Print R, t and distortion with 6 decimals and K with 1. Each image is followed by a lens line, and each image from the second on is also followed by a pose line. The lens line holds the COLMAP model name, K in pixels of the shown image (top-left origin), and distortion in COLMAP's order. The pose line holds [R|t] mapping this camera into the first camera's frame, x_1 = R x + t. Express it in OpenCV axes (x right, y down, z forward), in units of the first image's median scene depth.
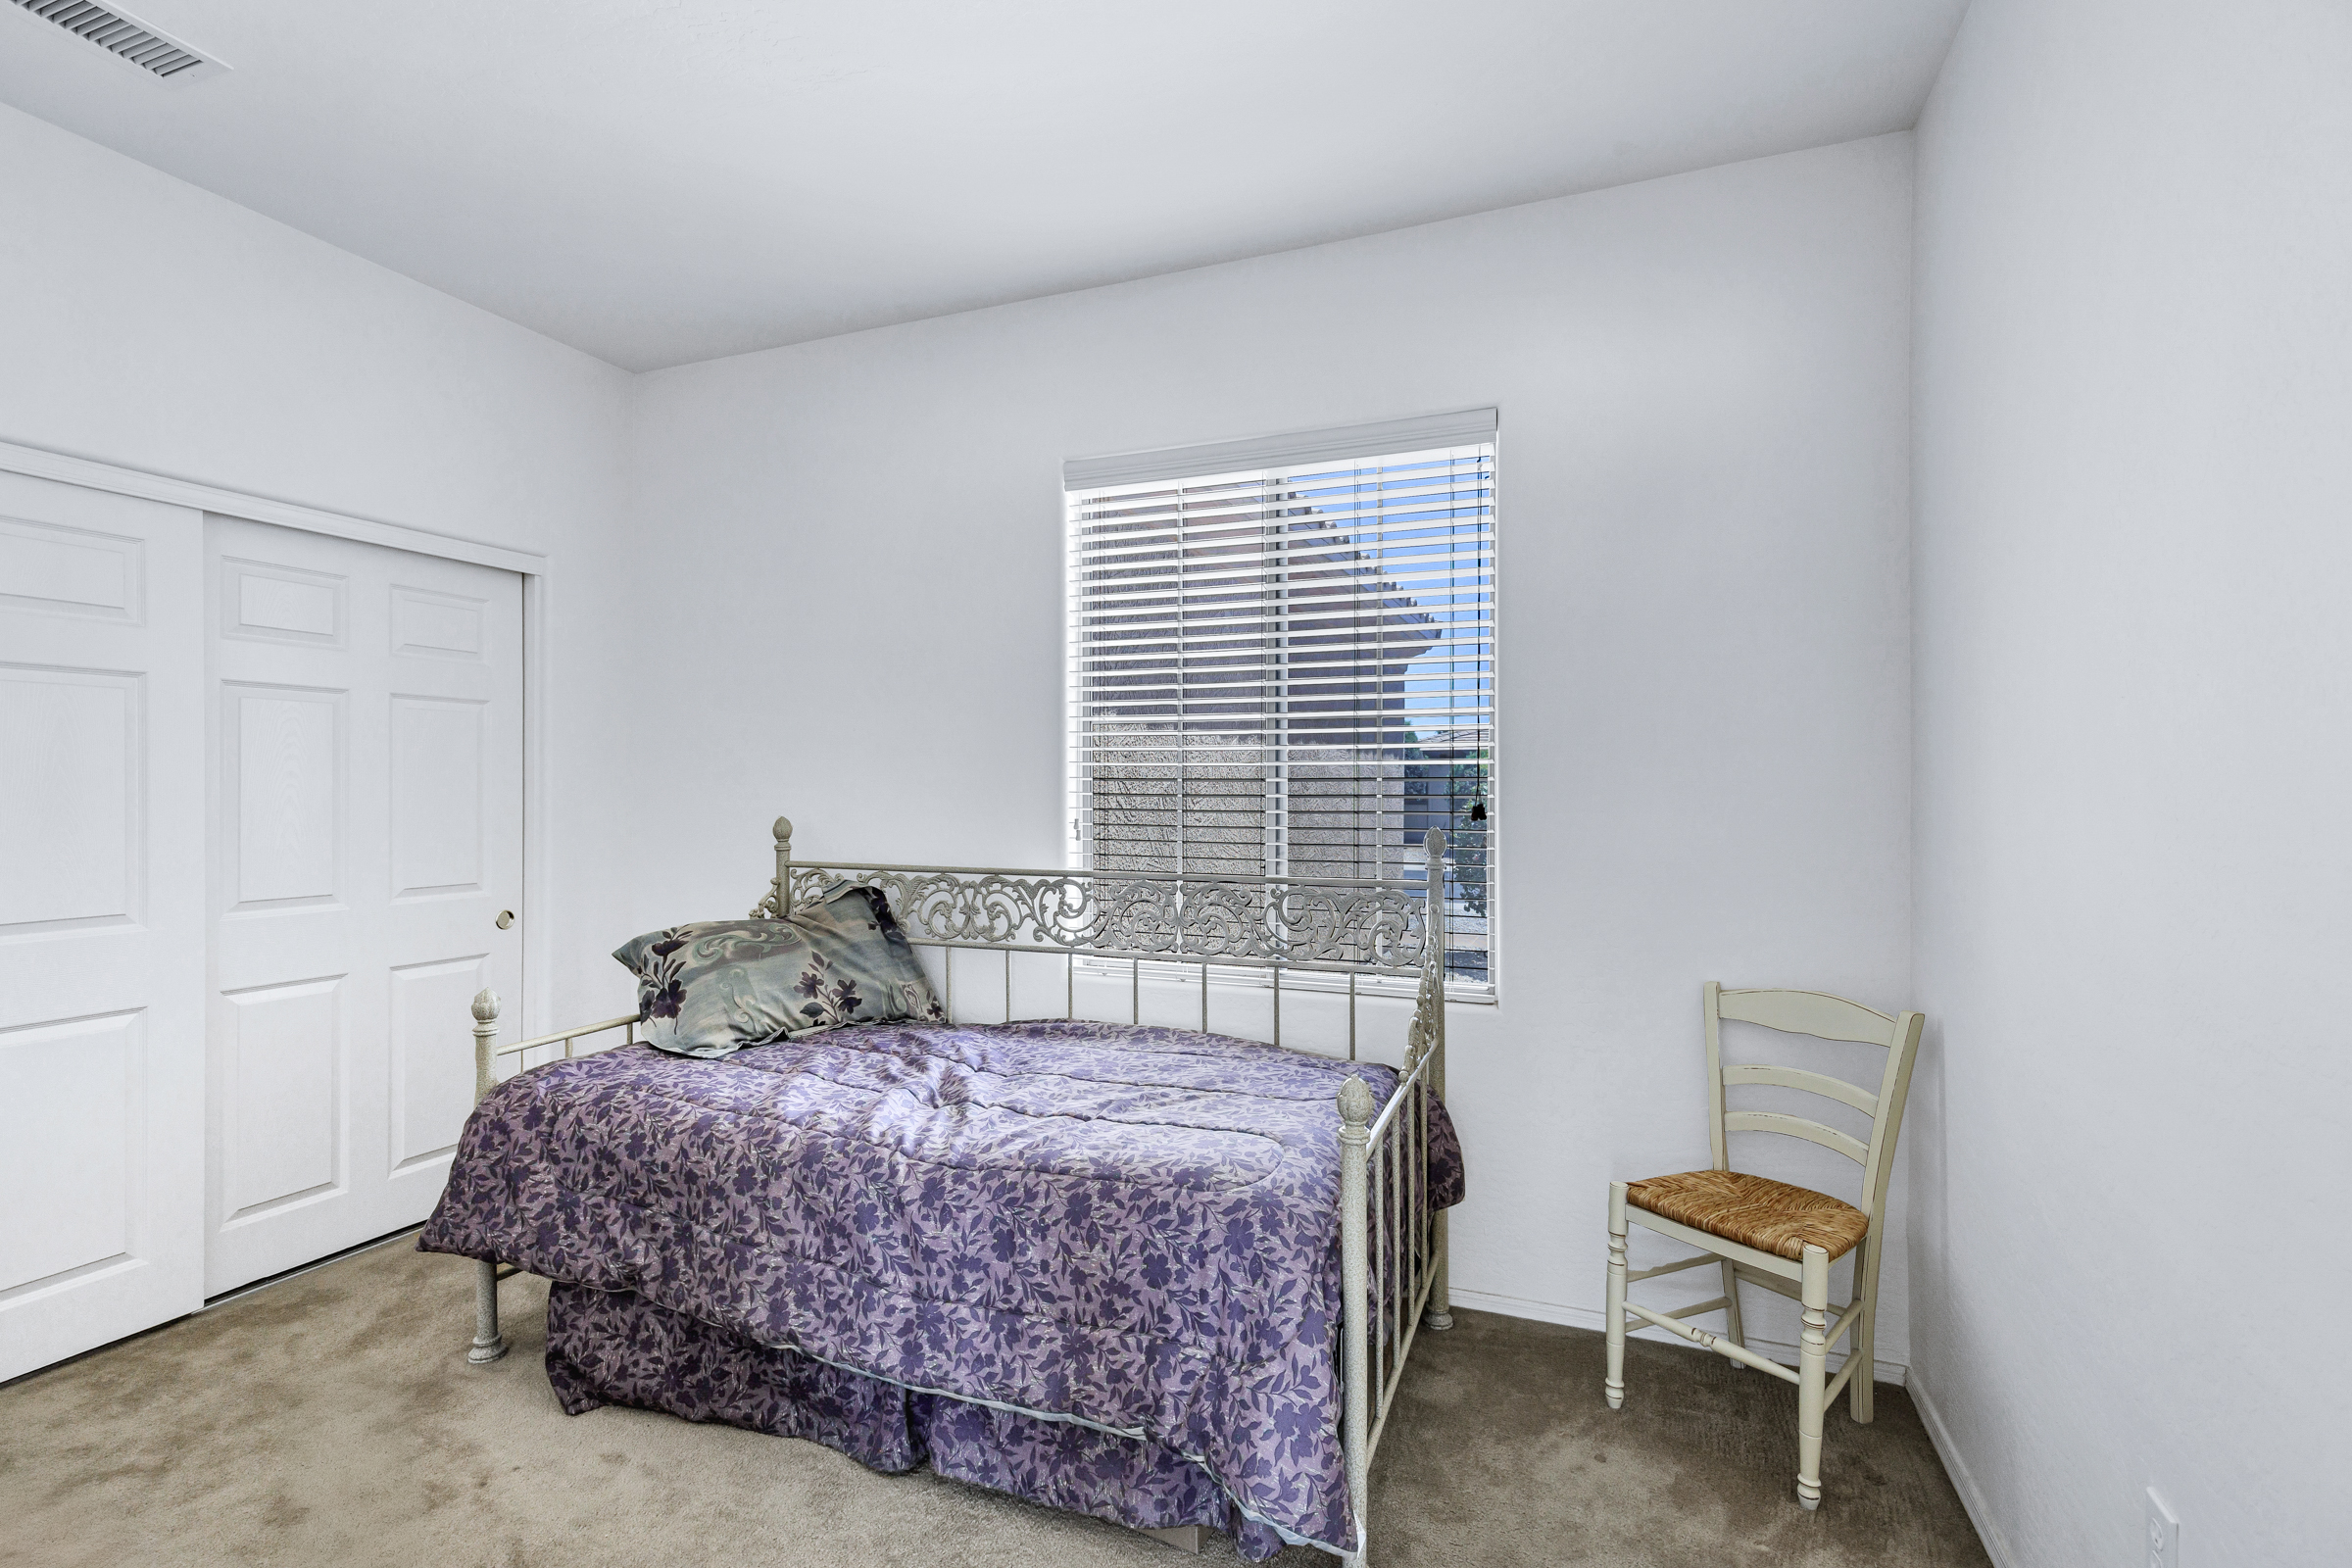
lens RADIAL K [[1087.1, 0, 1179.2], [0, 1087.1, 782.4], [0, 0, 1]] dist [0.013467, -0.000565]
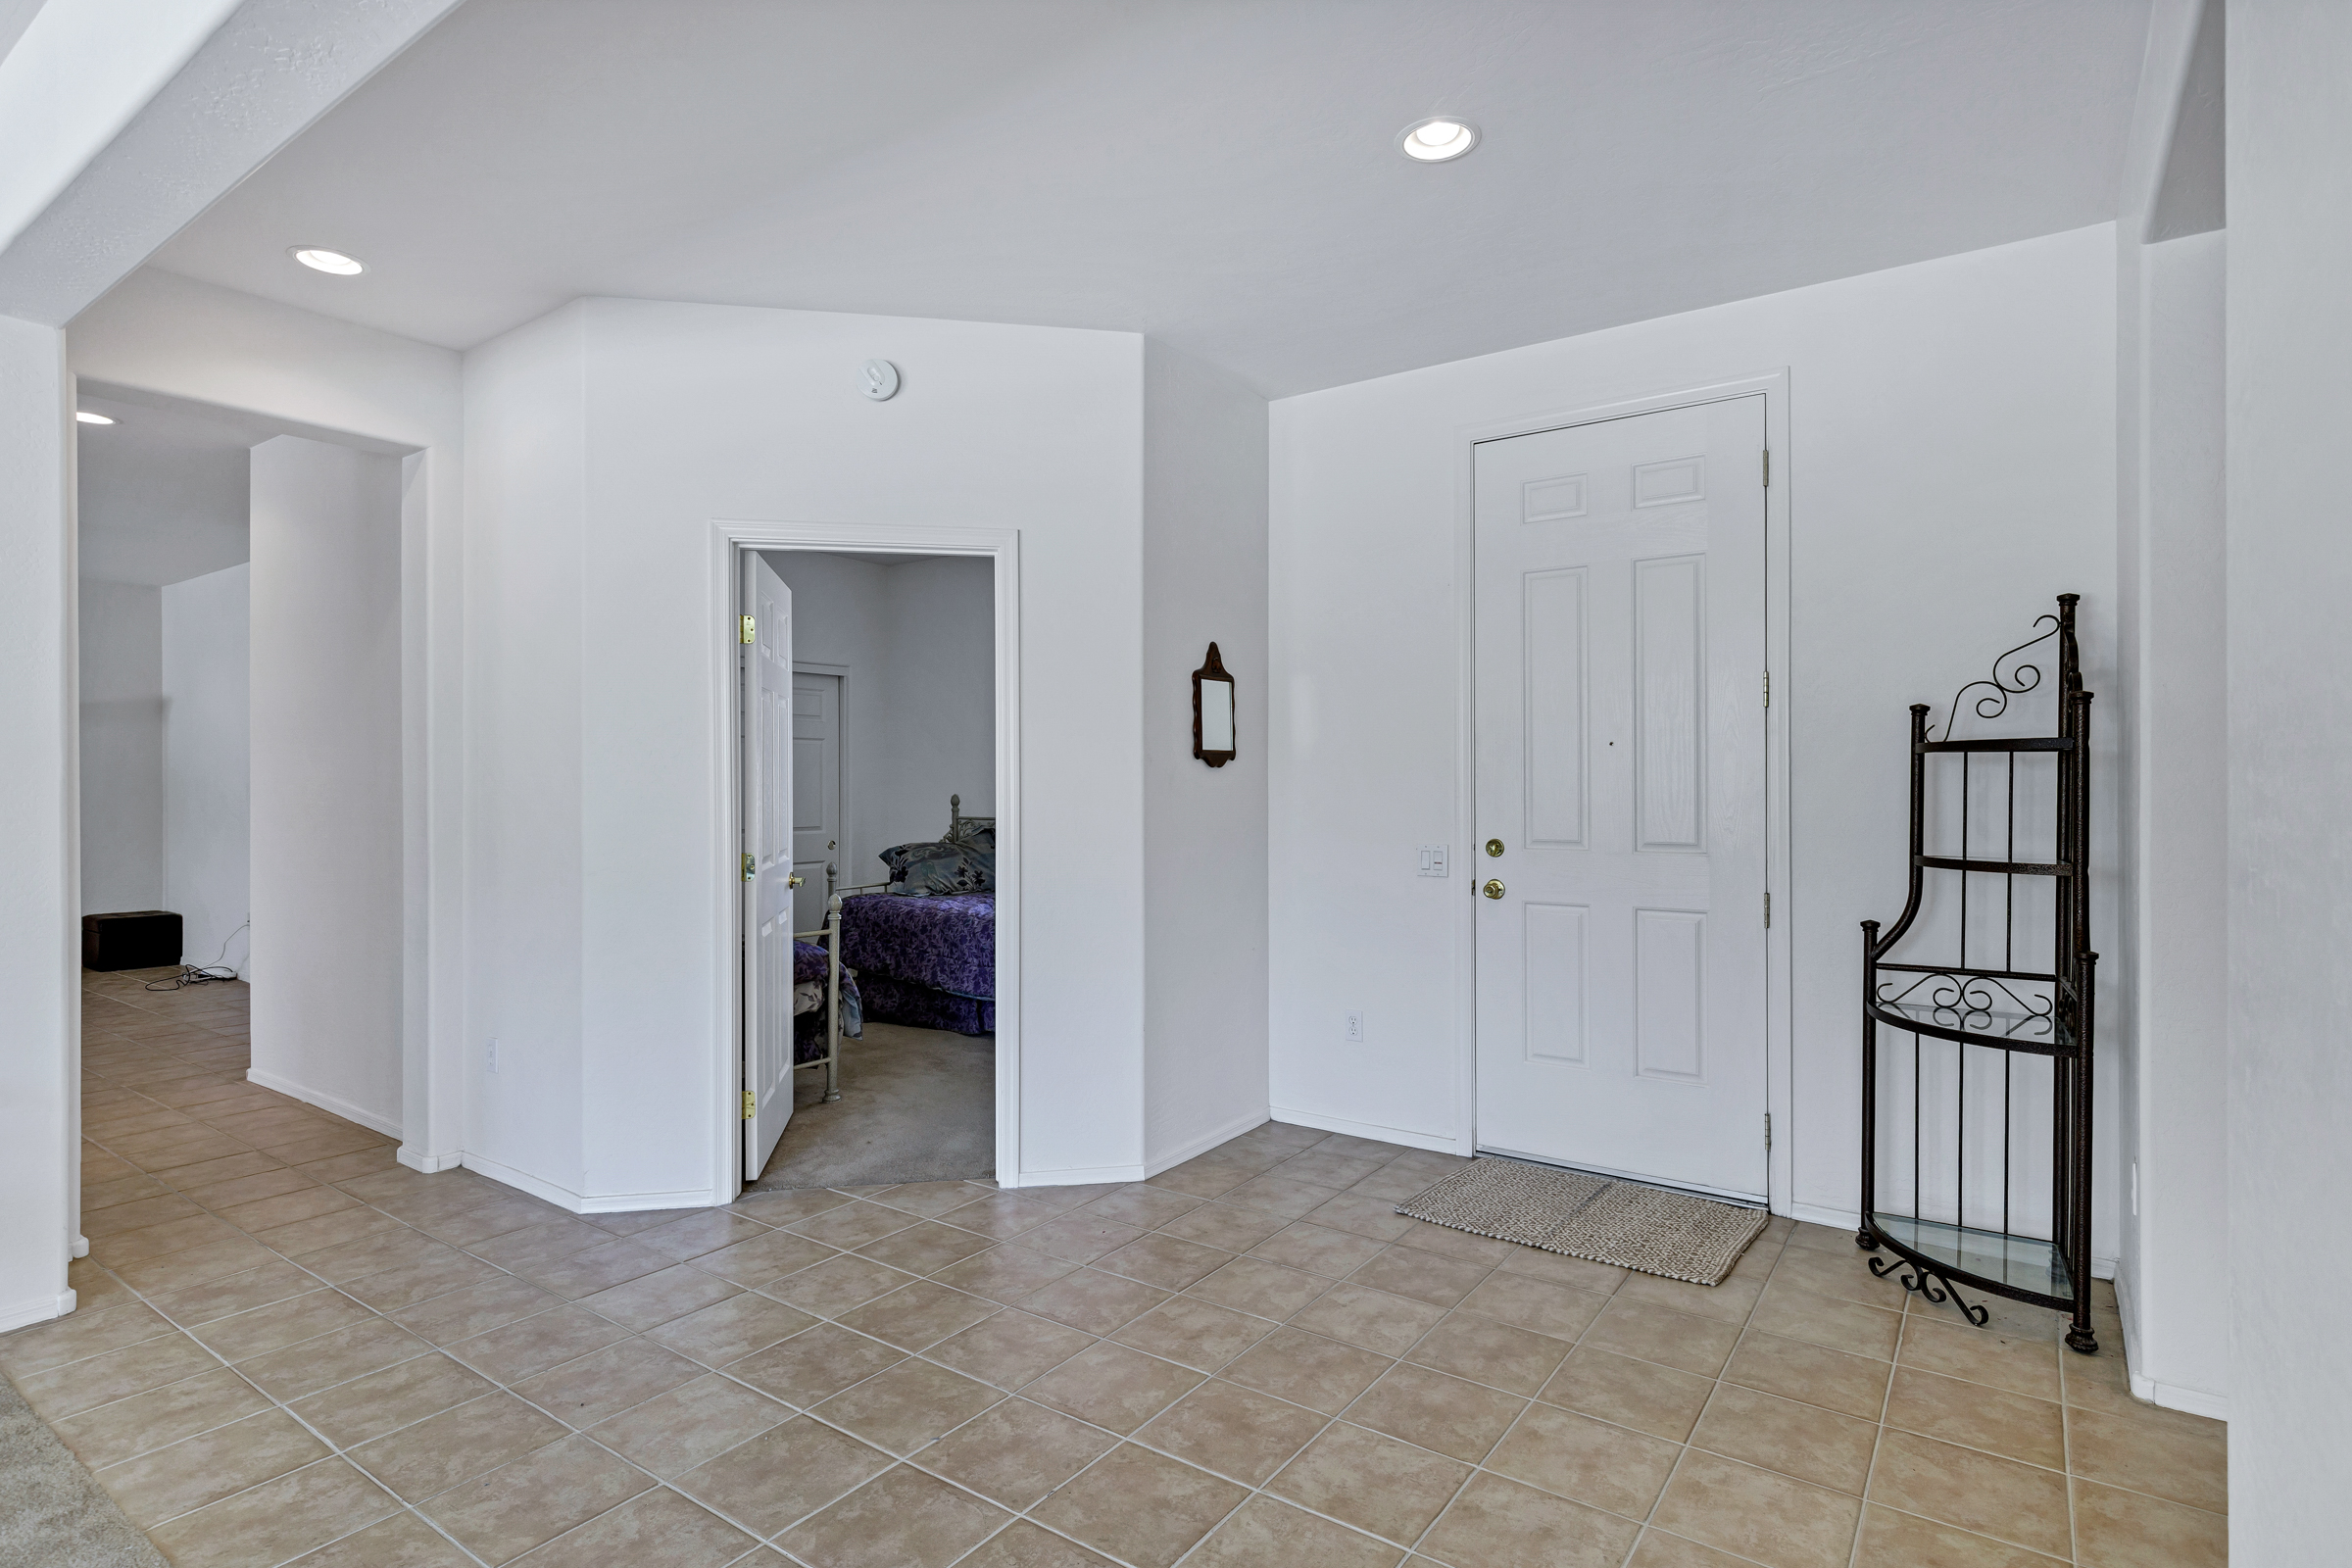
lens RADIAL K [[1198.6, 0, 1175.5], [0, 1198.6, 773.9], [0, 0, 1]] dist [-0.002411, -0.000851]
pose [[0.971490, 0.000599, -0.237078, 0.707175], [-0.000262, 0.999999, 0.001456, -0.012600], [0.237079, -0.001353, 0.971489, -1.342164]]
